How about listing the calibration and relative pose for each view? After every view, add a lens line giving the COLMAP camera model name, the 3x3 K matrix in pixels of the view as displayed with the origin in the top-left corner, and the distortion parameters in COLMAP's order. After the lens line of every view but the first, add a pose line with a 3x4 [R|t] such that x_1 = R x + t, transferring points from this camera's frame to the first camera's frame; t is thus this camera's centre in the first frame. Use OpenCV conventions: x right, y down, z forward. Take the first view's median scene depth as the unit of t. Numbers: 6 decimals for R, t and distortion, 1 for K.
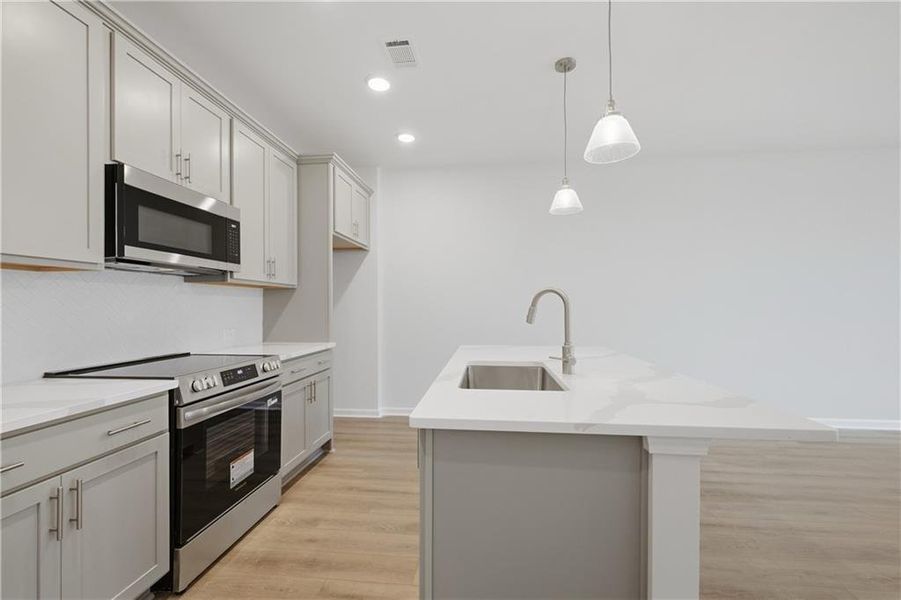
lens RADIAL K [[380.5, 0, 453.7], [0, 380.5, 303.0], [0, 0, 1]] dist [-0.002590, -0.000421]
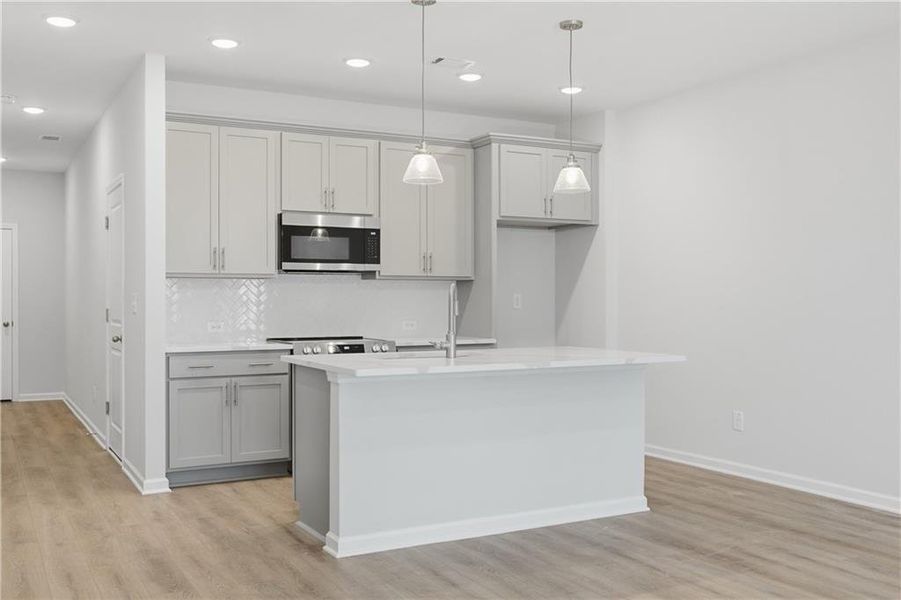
lens RADIAL K [[875.8, 0, 449.6], [0, 875.8, 298.6], [0, 0, 1]] dist [-0.002411, -0.001846]
pose [[0.554454, 0.007617, -0.832180, 1.875328], [0.003923, 0.999923, 0.011766, -0.024989], [0.832205, -0.009788, 0.554381, -0.353372]]
